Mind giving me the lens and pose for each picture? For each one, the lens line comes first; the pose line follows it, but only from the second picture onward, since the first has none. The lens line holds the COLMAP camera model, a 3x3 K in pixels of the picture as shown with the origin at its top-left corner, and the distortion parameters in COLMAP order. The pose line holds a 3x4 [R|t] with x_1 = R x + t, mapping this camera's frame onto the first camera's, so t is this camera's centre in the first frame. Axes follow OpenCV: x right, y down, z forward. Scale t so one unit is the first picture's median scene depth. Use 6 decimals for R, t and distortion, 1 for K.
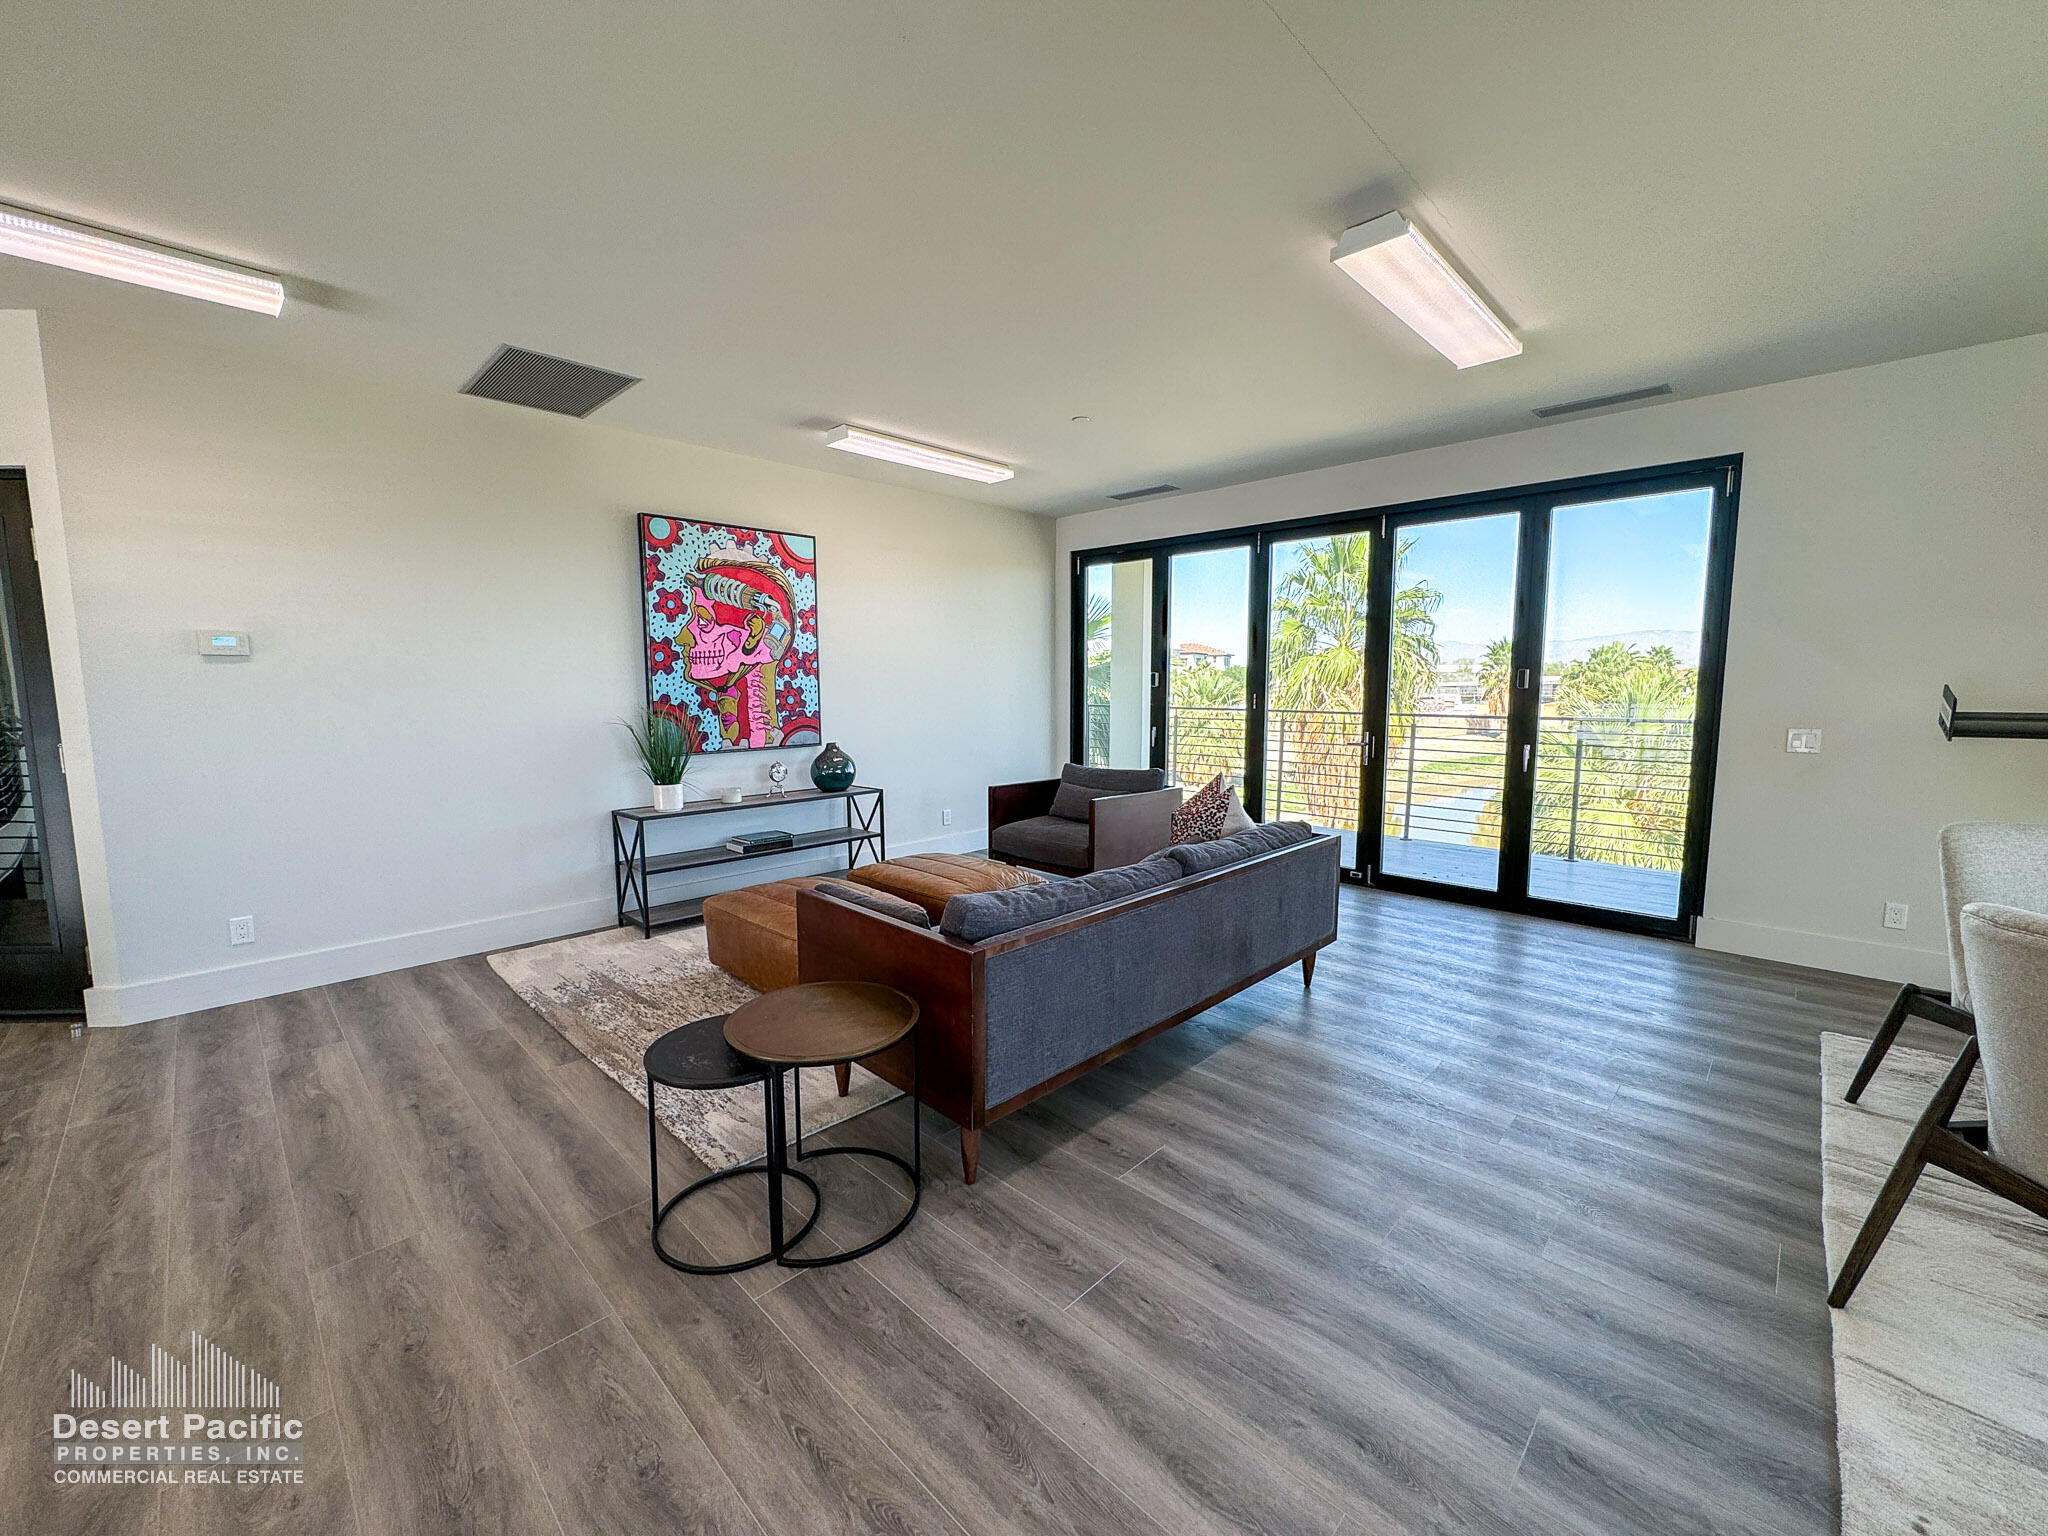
lens RADIAL K [[814.1, 0, 1023.1], [0, 814.1, 775.0], [0, 0, 1]] dist [-0.002595, 0.000445]
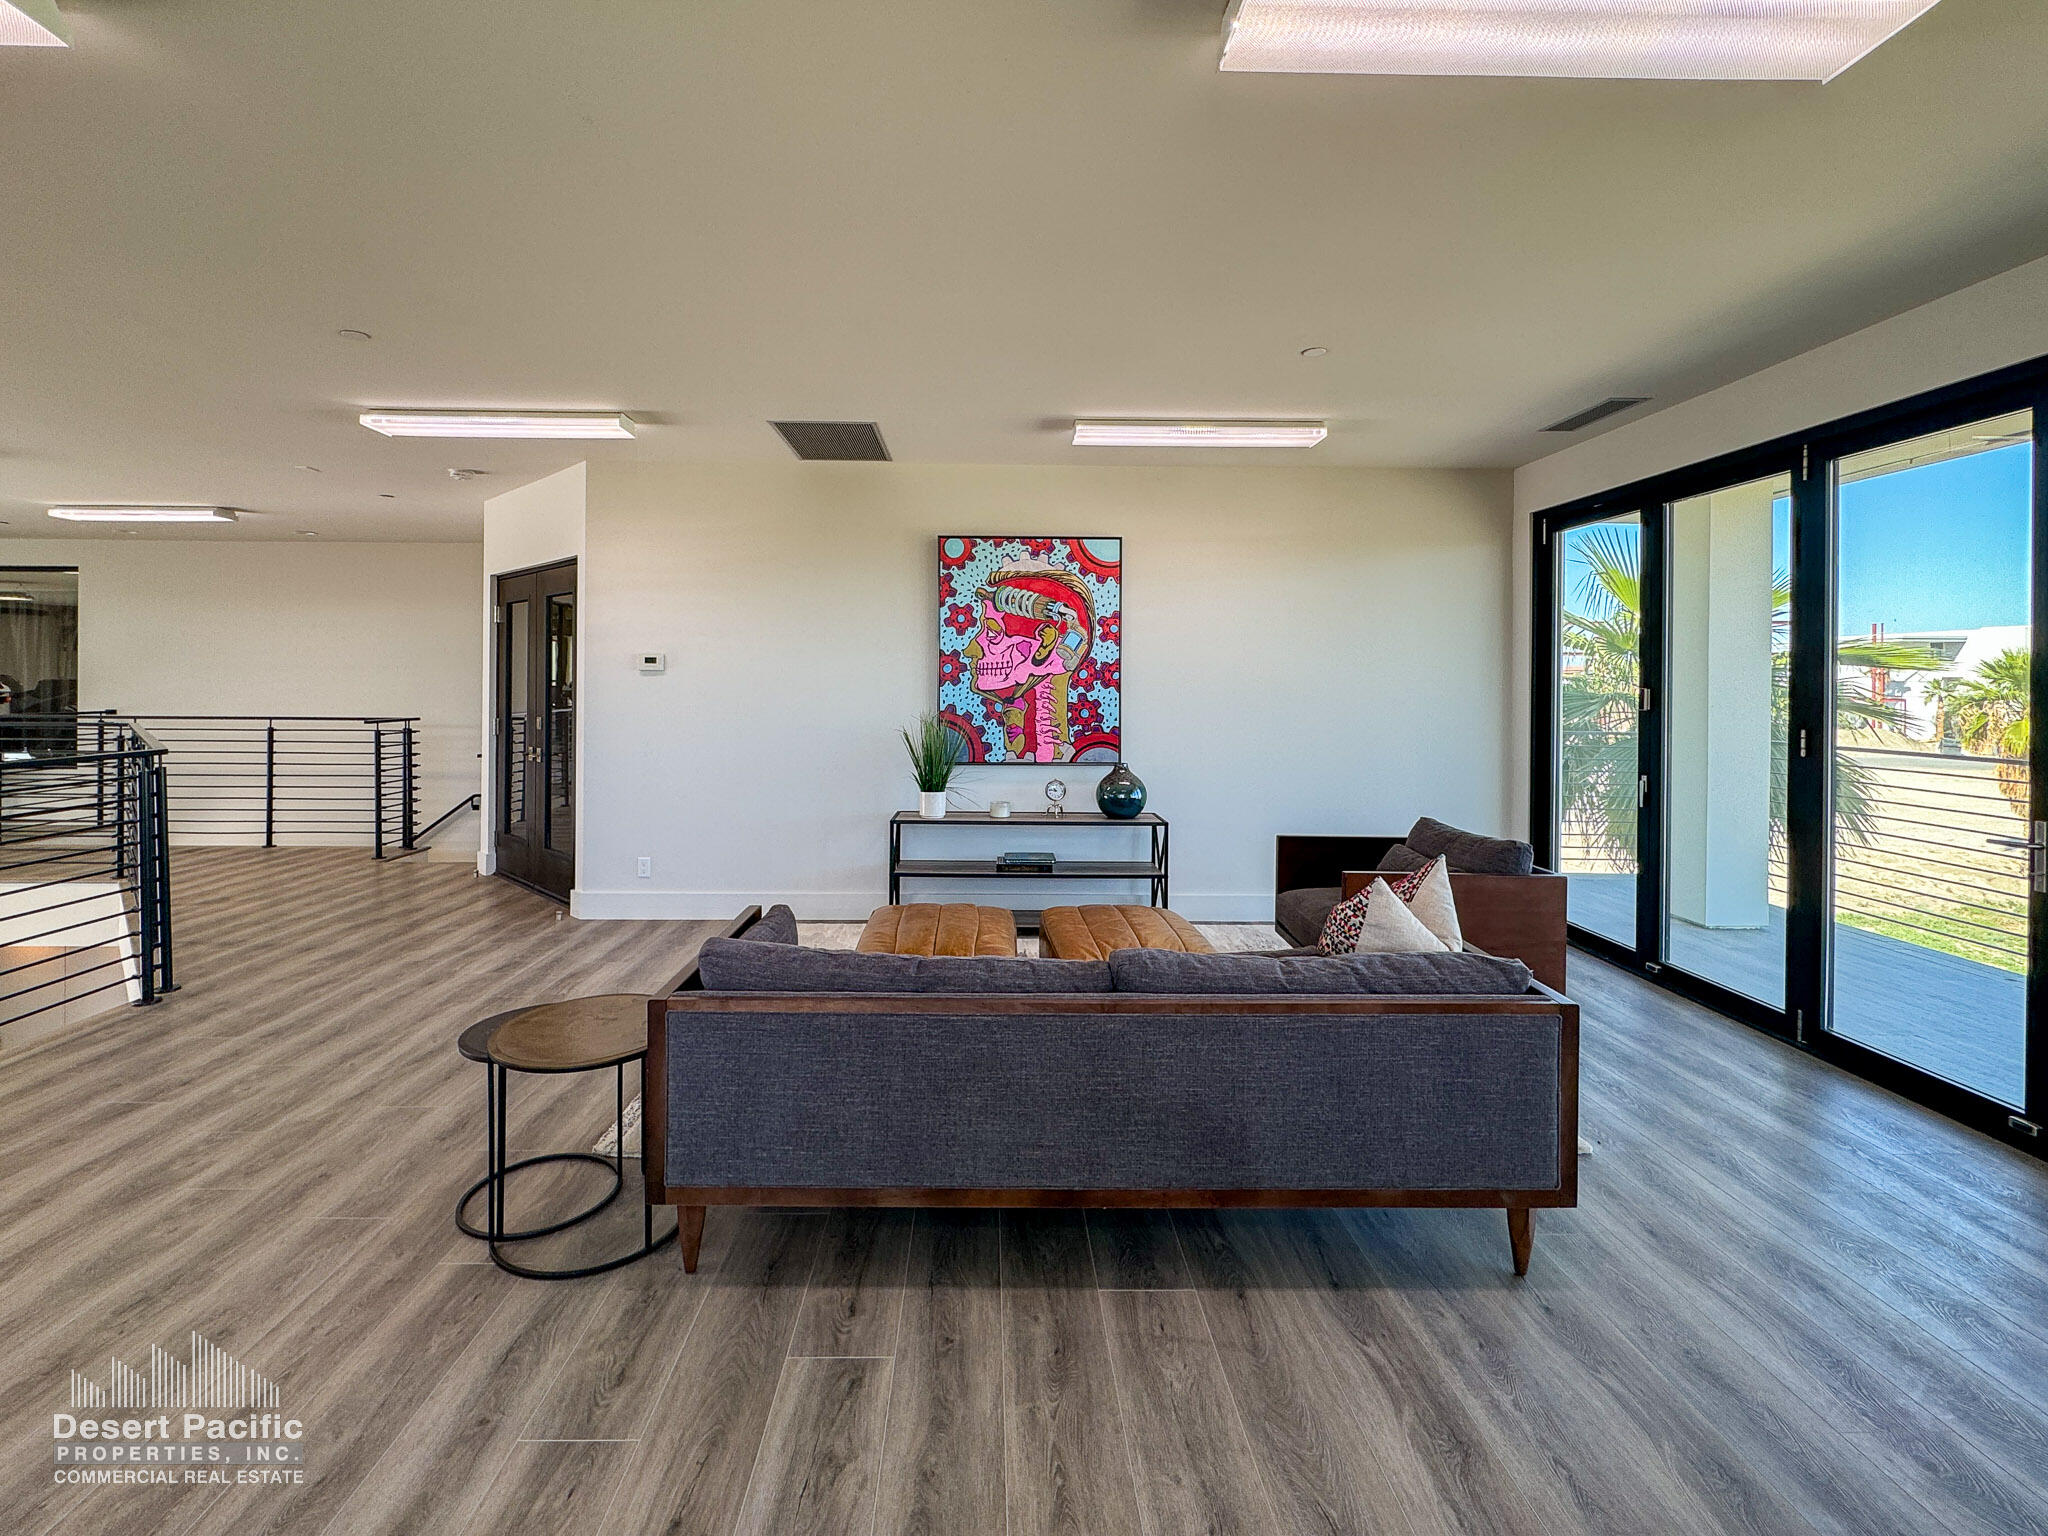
lens RADIAL K [[898.4, 0, 983.2], [0, 898.4, 688.9], [0, 0, 1]] dist [-0.007509, 0.000283]
pose [[0.709290, 0.013845, -0.704781, 0.373511], [-0.093242, 0.992865, -0.074334, -0.035823], [0.698723, 0.118440, 0.705520, 0.210124]]
